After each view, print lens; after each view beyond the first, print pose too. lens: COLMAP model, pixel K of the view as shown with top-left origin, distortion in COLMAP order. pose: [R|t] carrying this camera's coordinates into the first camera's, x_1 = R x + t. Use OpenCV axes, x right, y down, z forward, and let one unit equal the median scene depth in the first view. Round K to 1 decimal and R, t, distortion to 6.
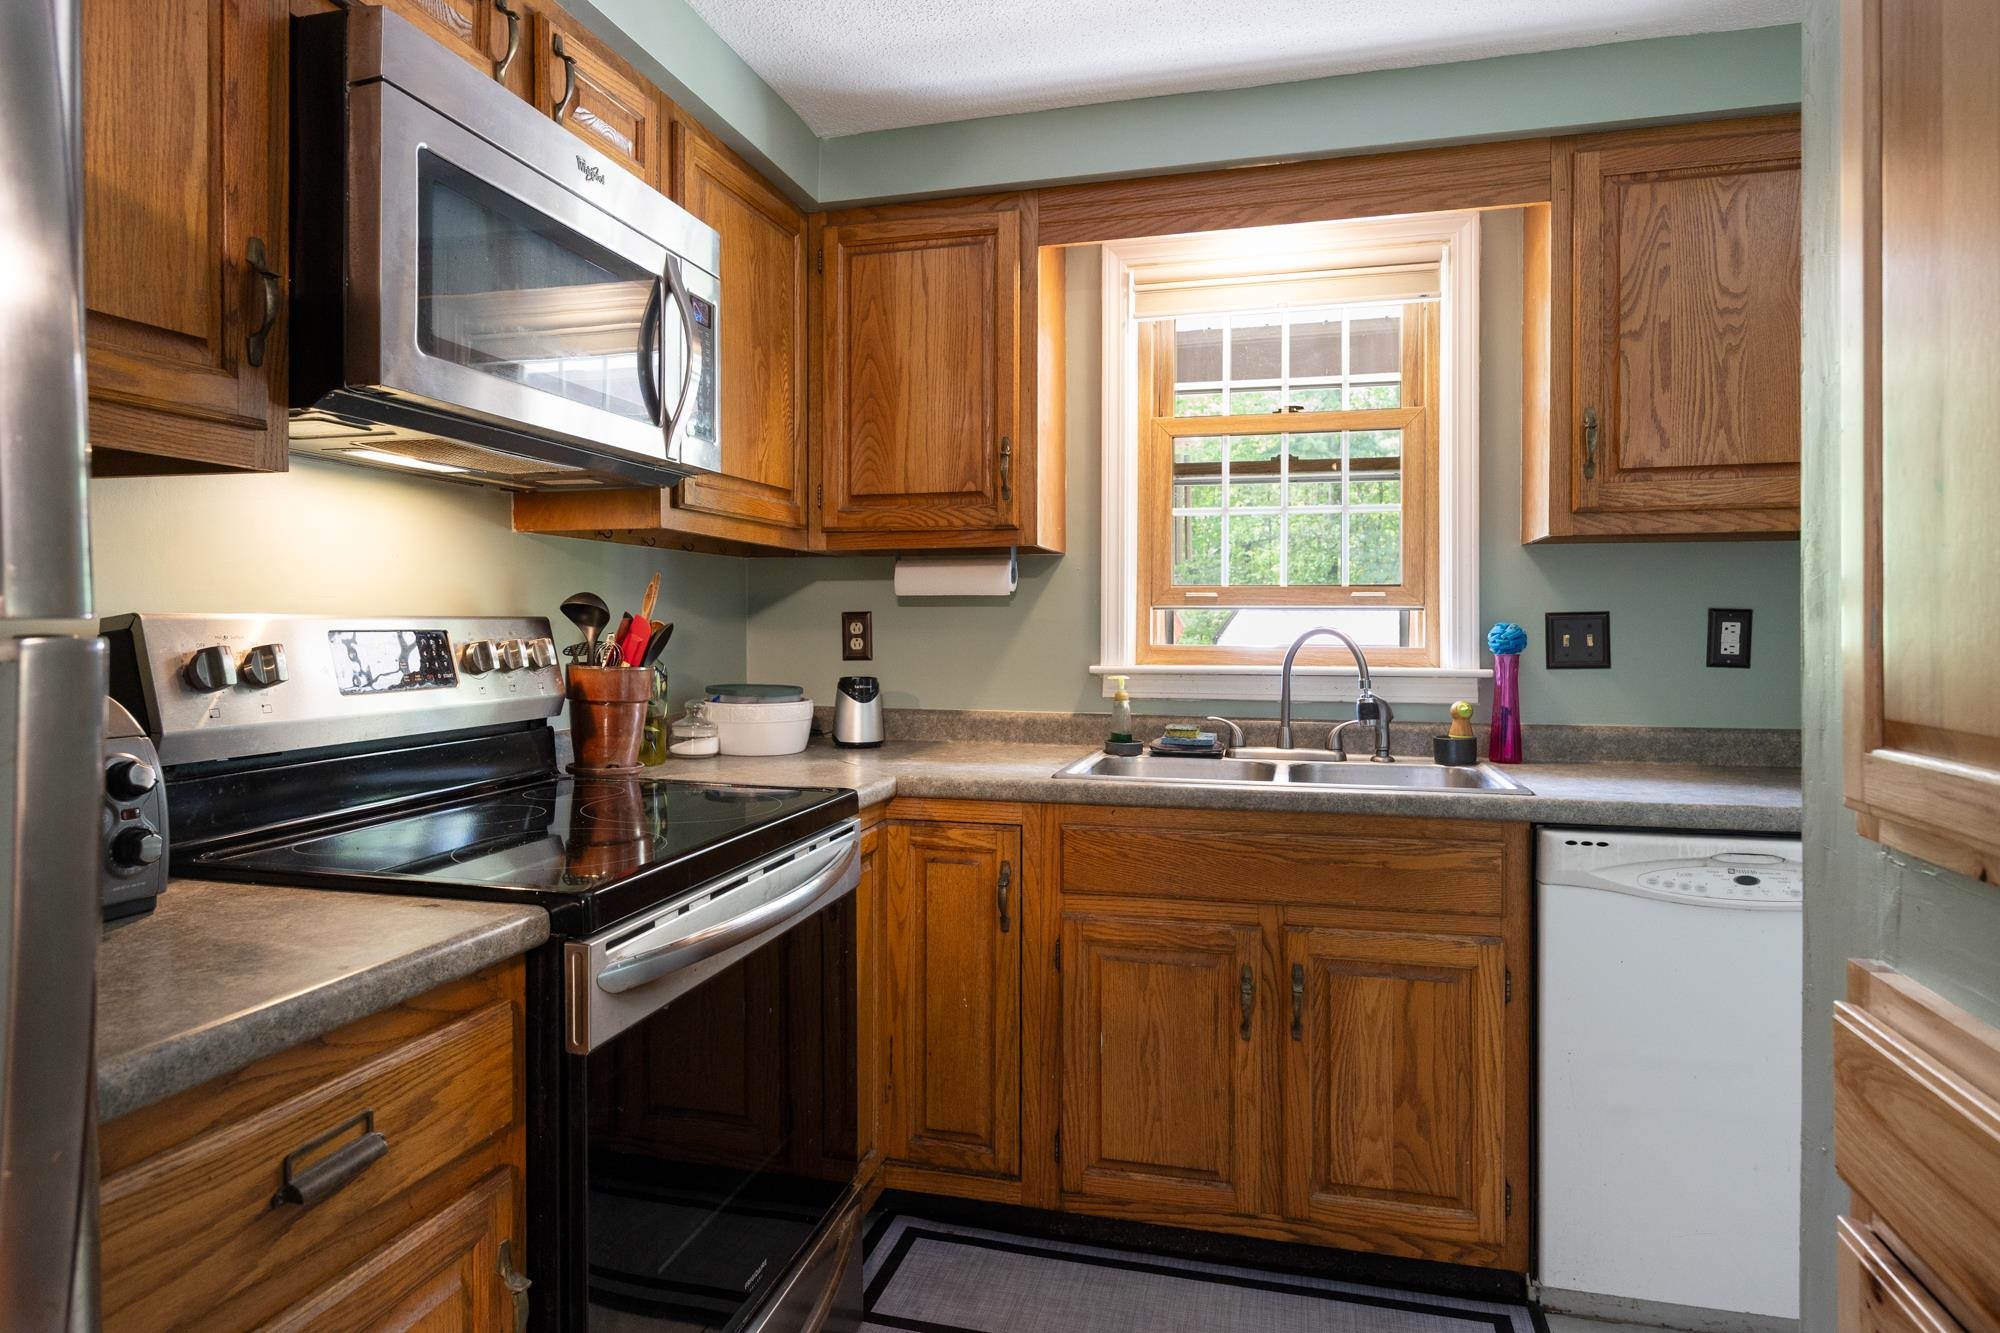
lens RADIAL K [[1150.6, 0, 991.4], [0, 1150.6, 651.4], [0, 0, 1]] dist [-0.022966, -0.000685]
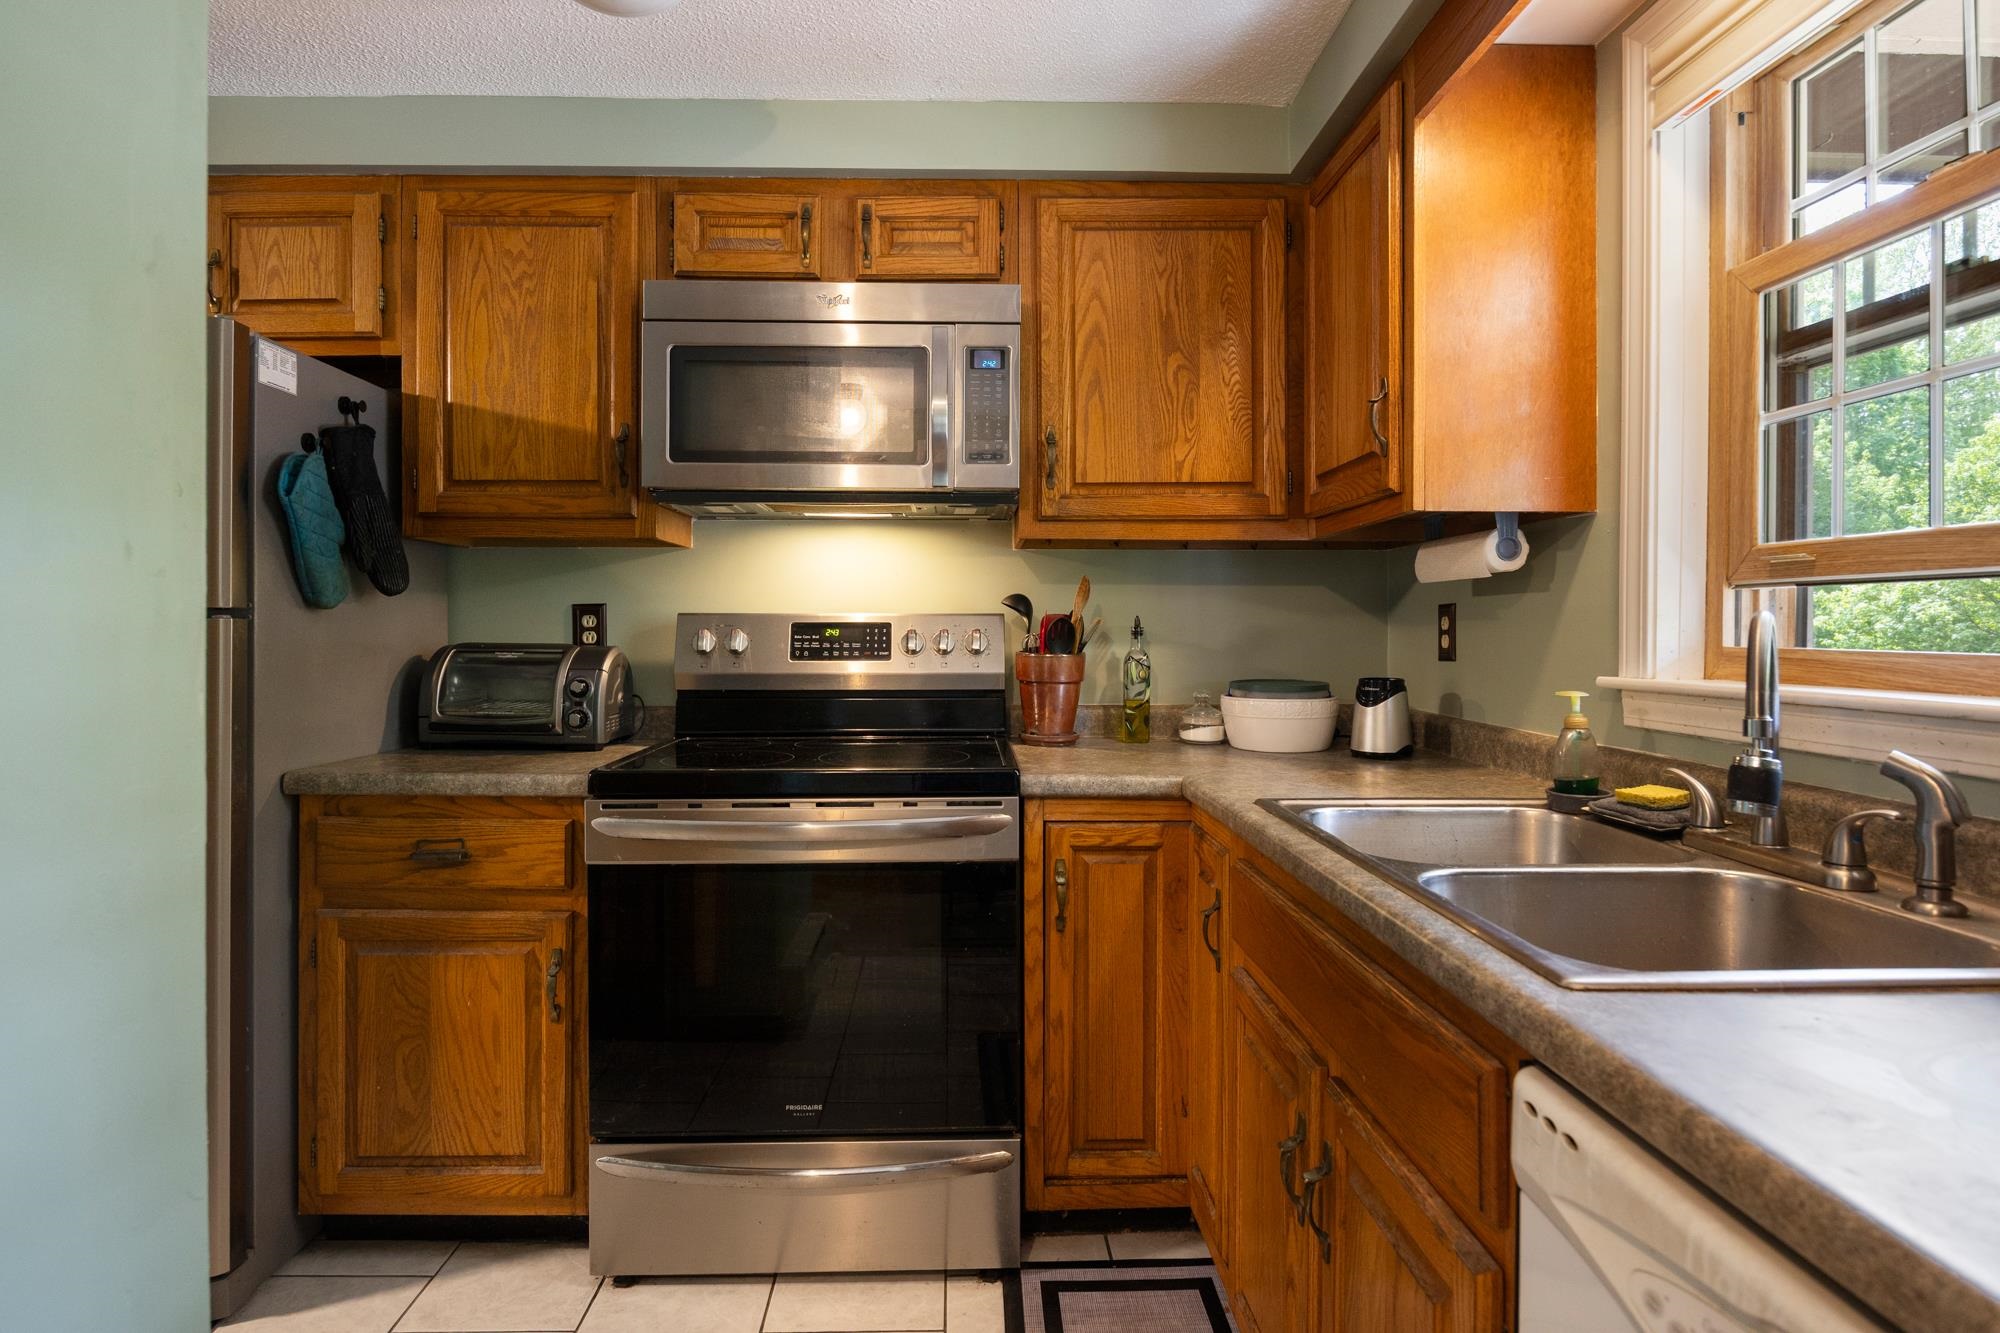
lens RADIAL K [[1063.2, 0, 994.3], [0, 1063.2, 647.8], [0, 0, 1]] dist [-0.003508, -0.001442]
pose [[0.277620, 0.014147, -0.960587, 0.640529], [-0.023143, 0.999700, 0.008034, -0.000876], [0.960412, 0.020001, 0.277864, 0.540064]]
